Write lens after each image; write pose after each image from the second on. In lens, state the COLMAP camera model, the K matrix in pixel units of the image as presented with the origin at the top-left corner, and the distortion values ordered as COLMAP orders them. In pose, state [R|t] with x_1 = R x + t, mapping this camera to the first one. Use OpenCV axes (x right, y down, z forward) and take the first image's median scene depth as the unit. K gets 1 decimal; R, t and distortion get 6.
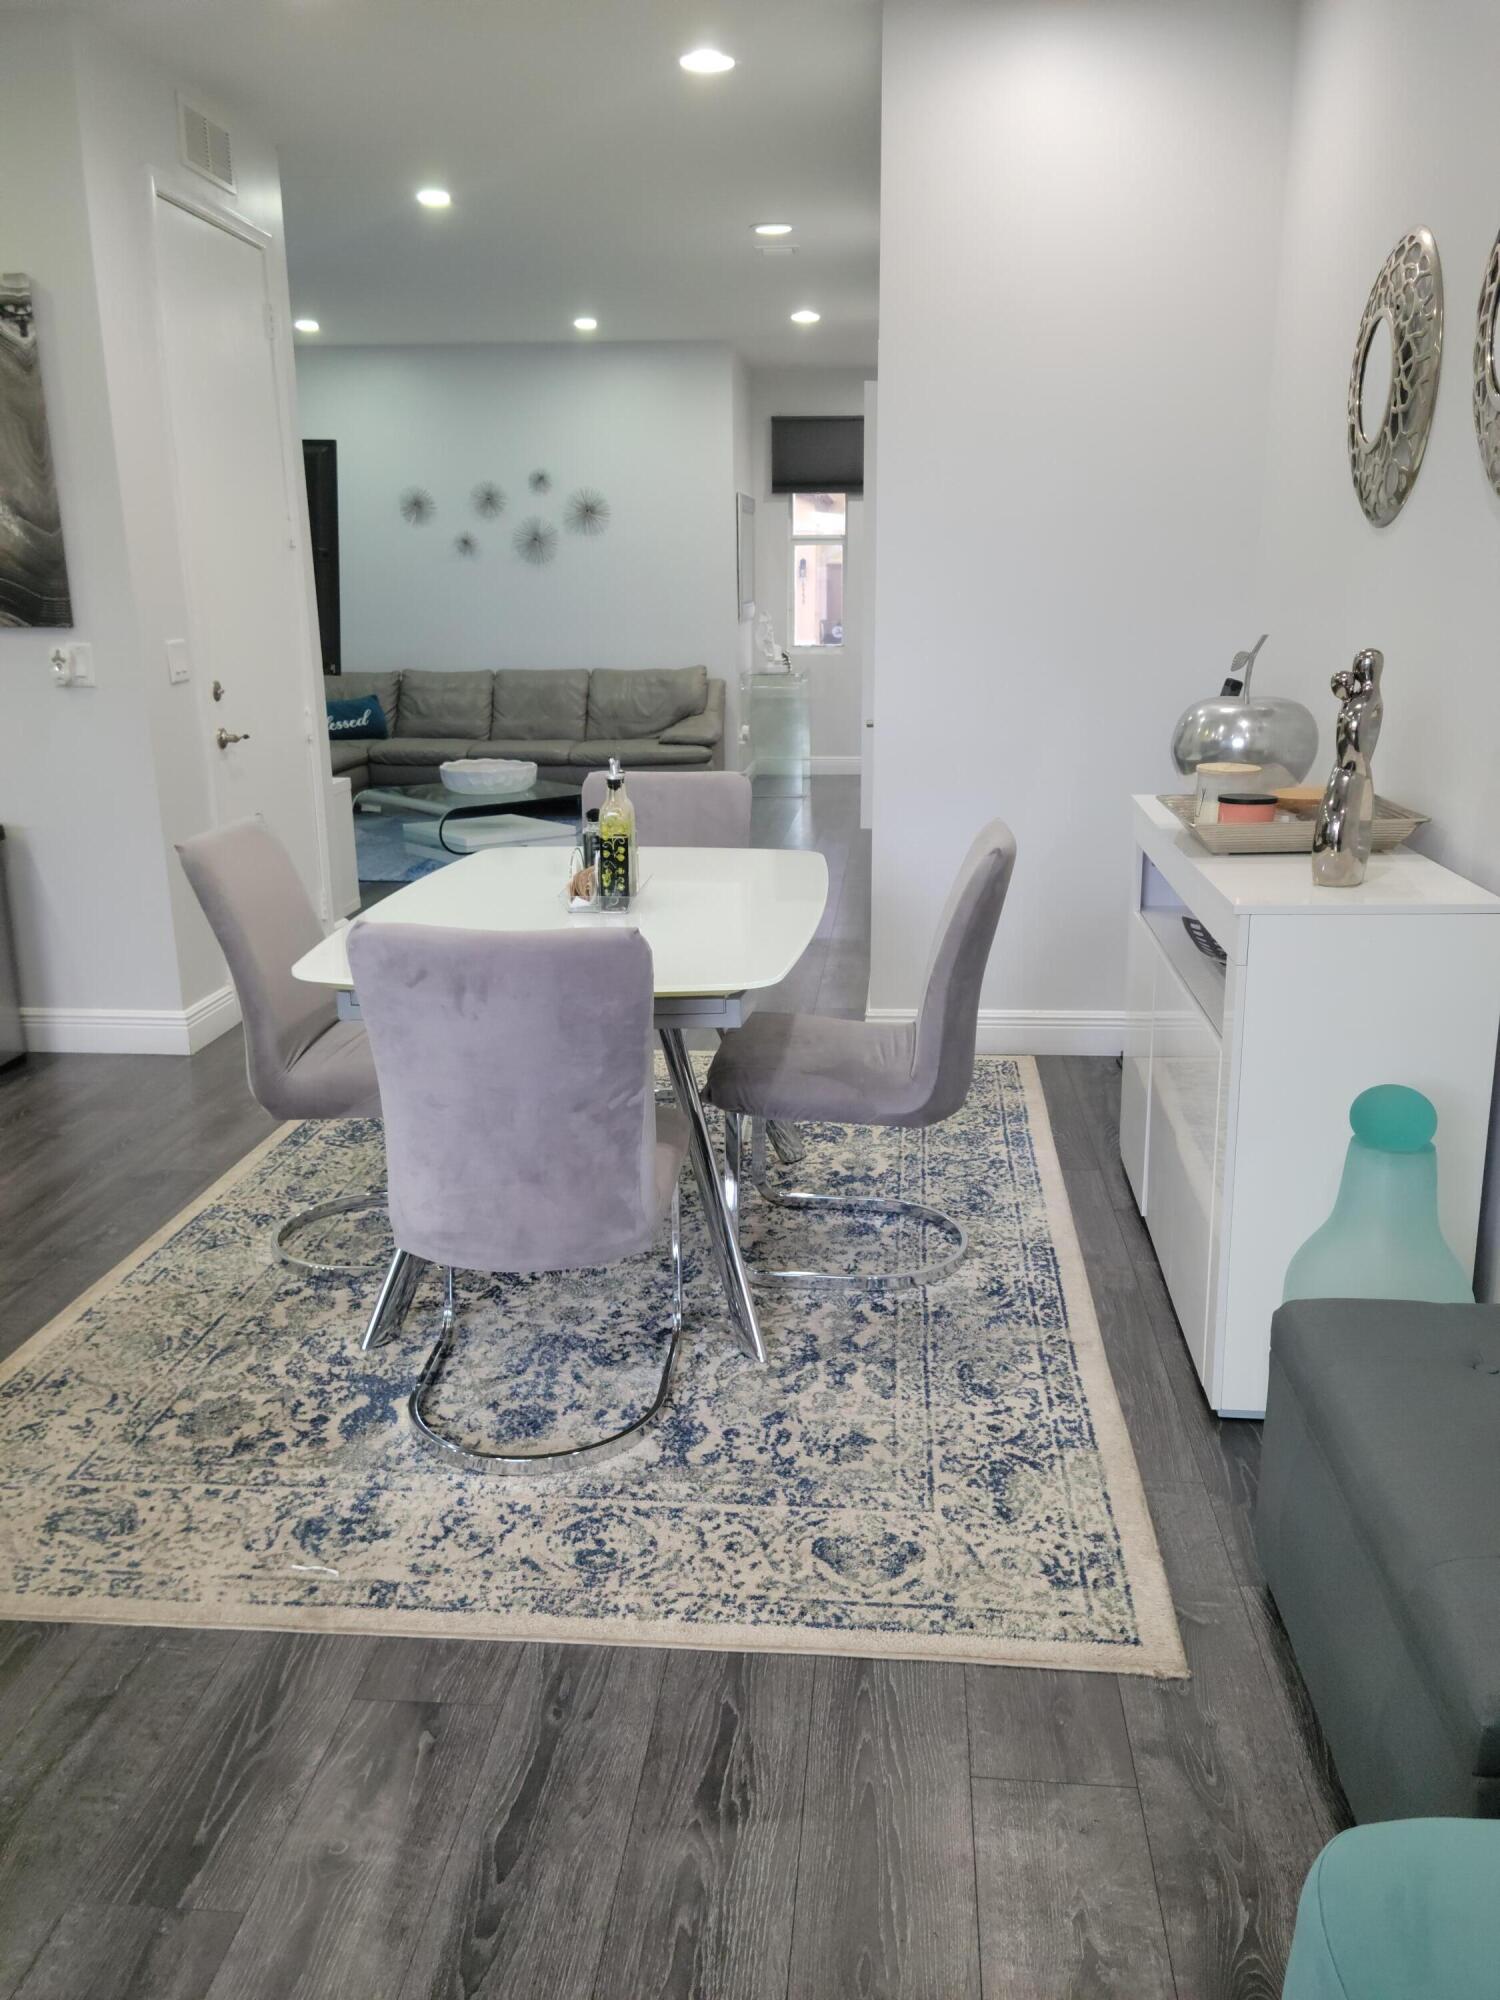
lens RADIAL K [[1624.1, 0, 766.1], [0, 1624.1, 1013.2], [0, 0, 1]] dist [0.087577, -0.058725]
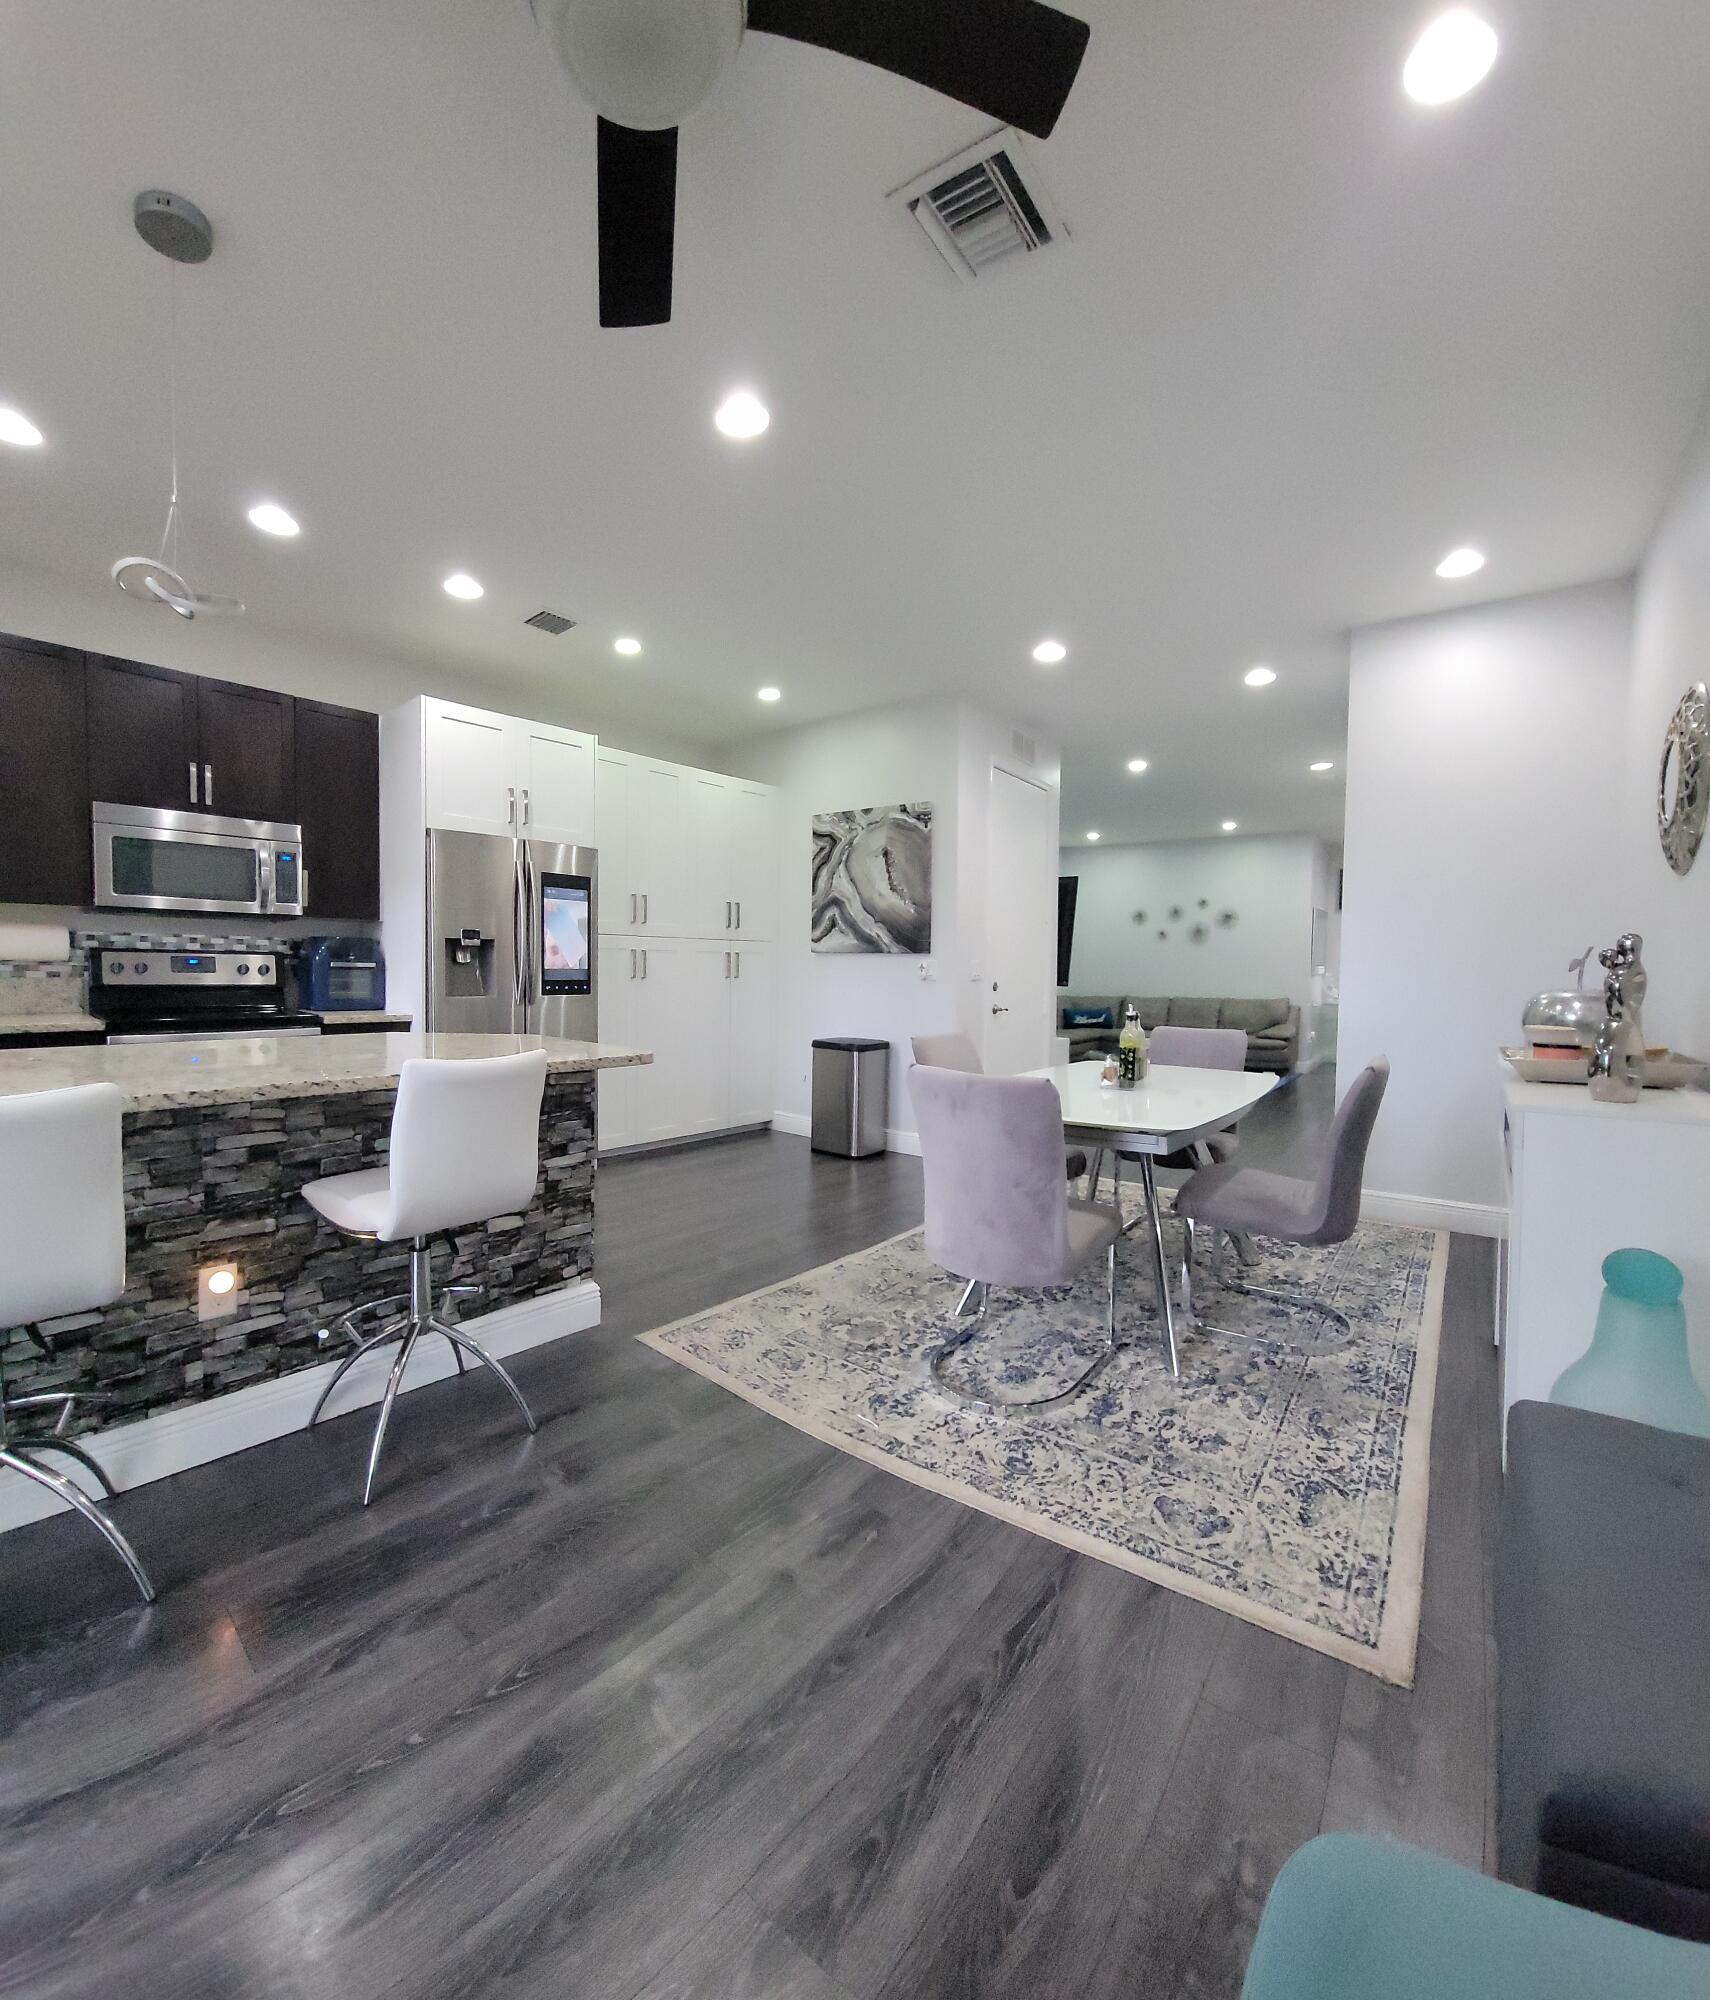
lens RADIAL K [[828.7, 0, 941.2], [0, 828.7, 998.2], [0, 0, 1]] dist [-0.002864, -0.000913]
pose [[0.886657, 0.036074, -0.461019, 0.129309], [-0.137077, 0.972648, -0.187525, 0.034141], [0.441645, 0.229465, 0.867350, 0.106362]]
